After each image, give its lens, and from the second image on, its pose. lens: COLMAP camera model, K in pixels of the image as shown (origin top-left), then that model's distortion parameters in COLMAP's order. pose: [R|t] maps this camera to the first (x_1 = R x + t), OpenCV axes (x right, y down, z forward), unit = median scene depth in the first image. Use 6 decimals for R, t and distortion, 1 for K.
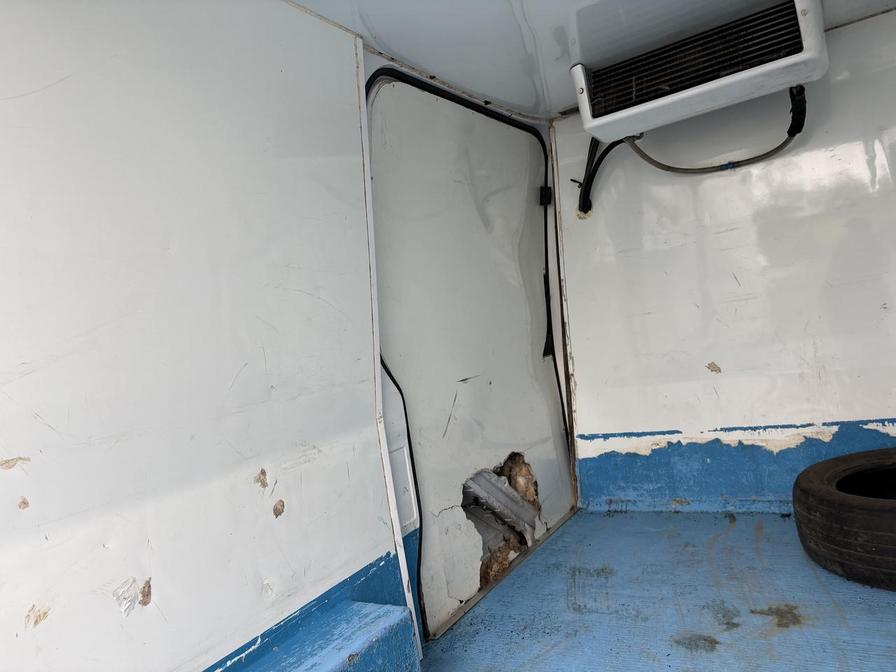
lens RADIAL K [[685.0, 0, 435.9], [0, 685.0, 324.3], [0, 0, 1]] dist [0.031640, -0.018347]
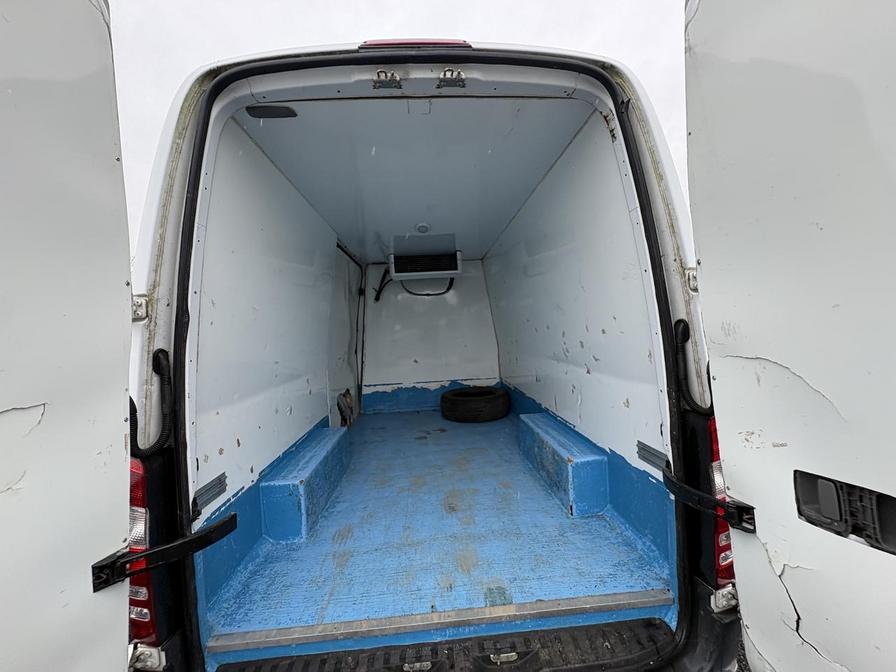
lens RADIAL K [[355.4, 0, 448.7], [0, 355.4, 337.3], [0, 0, 1]] dist [0.003789, -0.001234]
pose [[0.816696, 0.104986, 0.567438, -0.356020], [-0.086160, 0.994474, -0.059987, 0.039893], [-0.570600, 0.000101, 0.821228, -0.326468]]
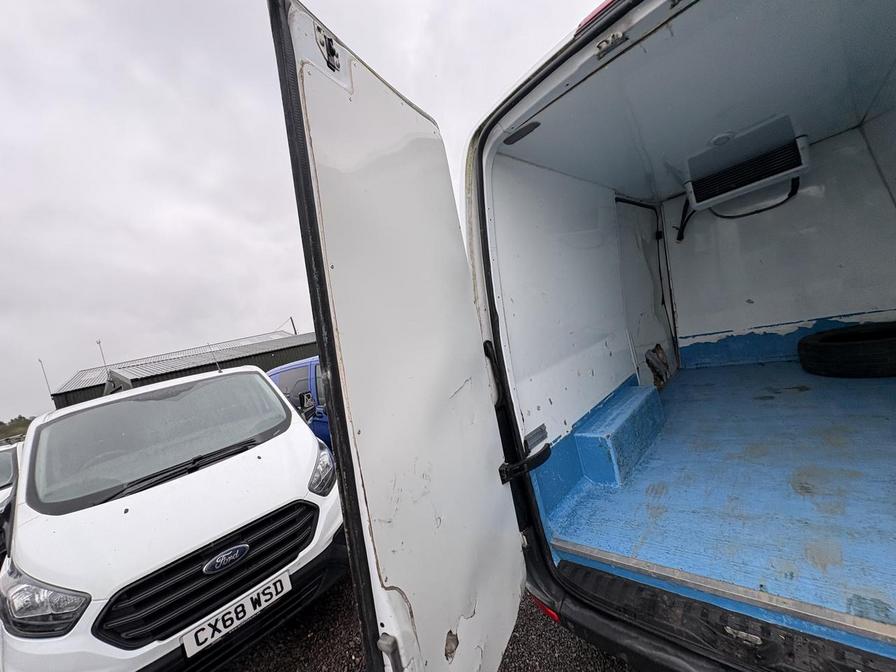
lens RADIAL K [[355.4, 0, 450.3], [0, 355.4, 336.6], [0, 0, 1]] dist [0.003789, -0.001234]
pose [[0.972551, -0.073665, -0.220722, -0.322876], [0.090638, 0.993575, 0.067768, 0.007656], [0.214312, -0.085914, 0.972980, -0.394873]]
